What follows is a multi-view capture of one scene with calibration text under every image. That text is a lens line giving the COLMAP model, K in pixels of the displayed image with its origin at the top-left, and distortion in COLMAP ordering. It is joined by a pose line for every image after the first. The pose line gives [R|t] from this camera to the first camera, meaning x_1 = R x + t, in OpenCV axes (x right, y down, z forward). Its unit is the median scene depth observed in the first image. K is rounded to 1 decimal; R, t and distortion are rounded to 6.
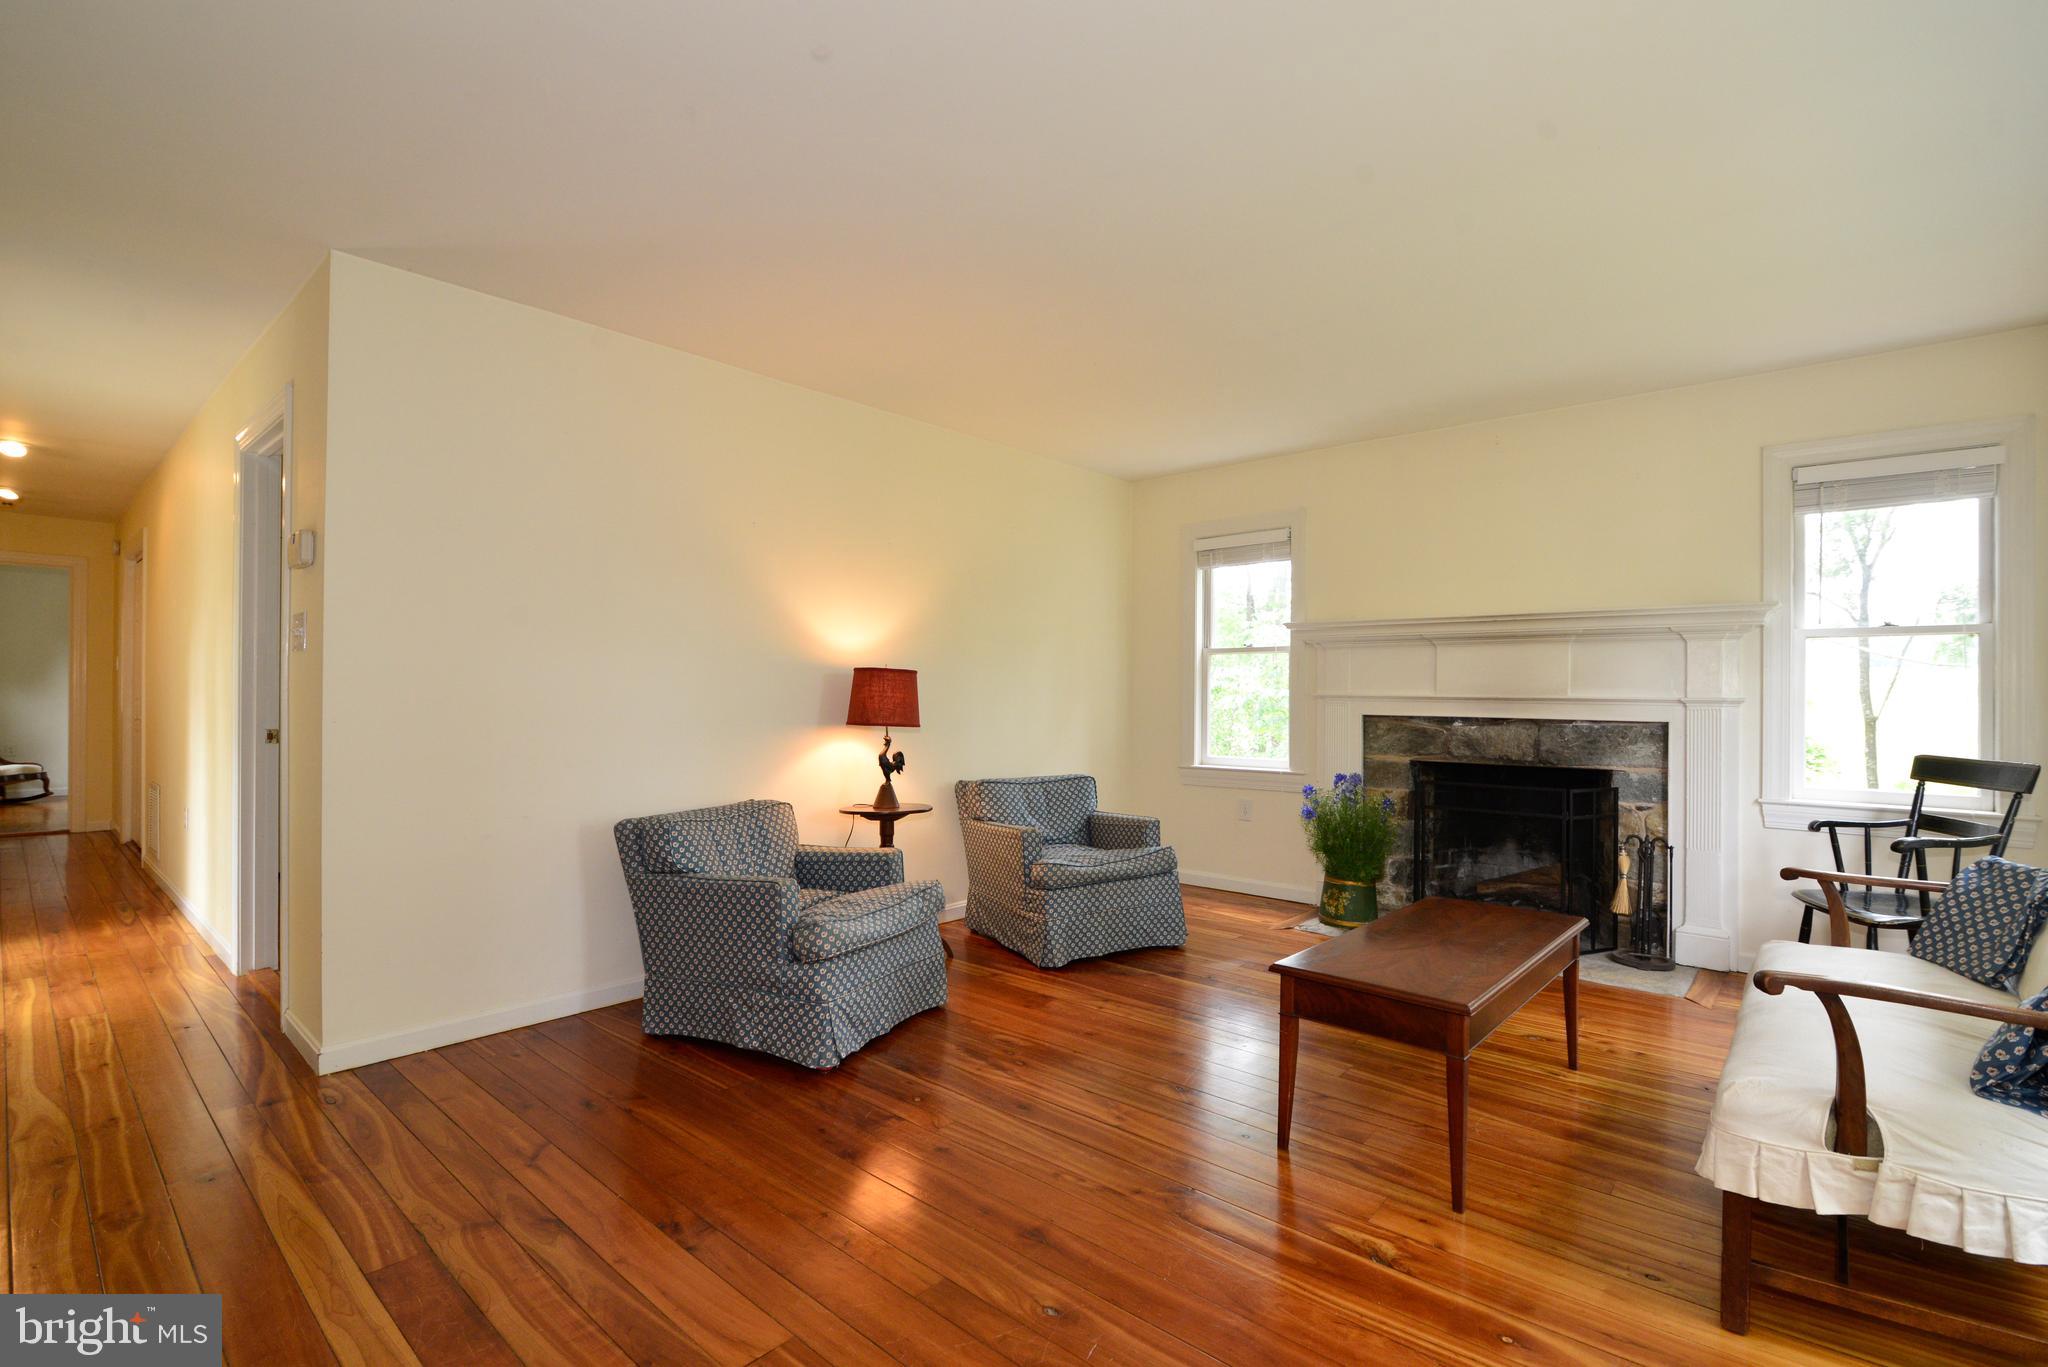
lens RADIAL K [[937.1, 0, 1024.0], [0, 937.1, 689.0], [0, 0, 1]] dist [-0.016879, 0.000186]
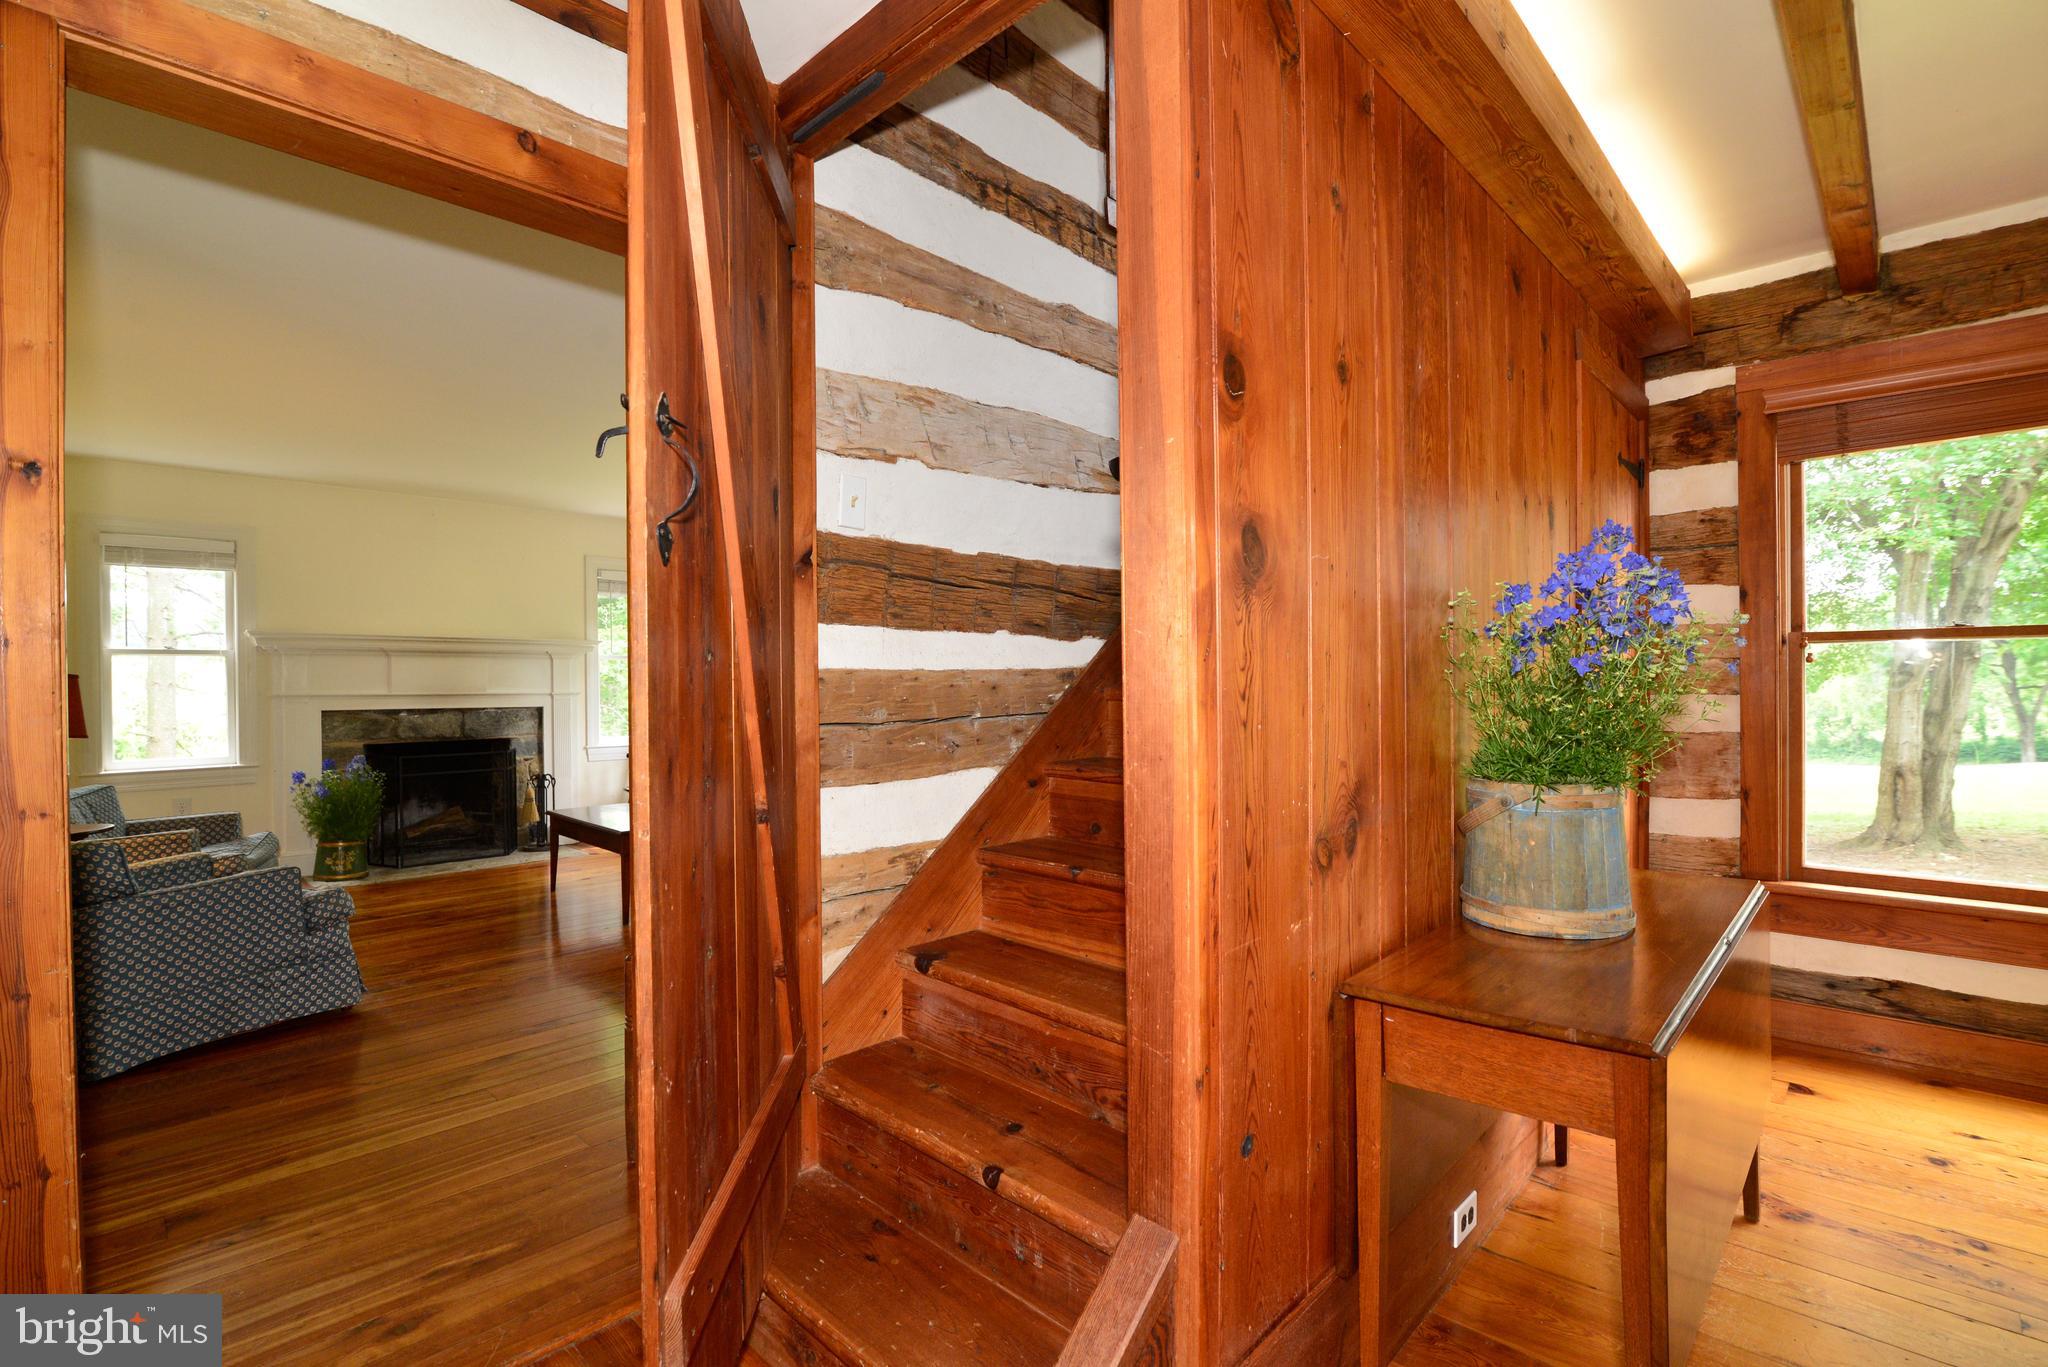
lens RADIAL K [[937.1, 0, 1033.4], [0, 937.1, 684.3], [0, 0, 1]] dist [-0.016879, 0.000186]
pose [[0.024980, -0.006286, 0.999668, -0.874621], [0.001828, 0.999979, 0.006243, -0.013225], [-0.999686, 0.001671, 0.024991, 0.047217]]
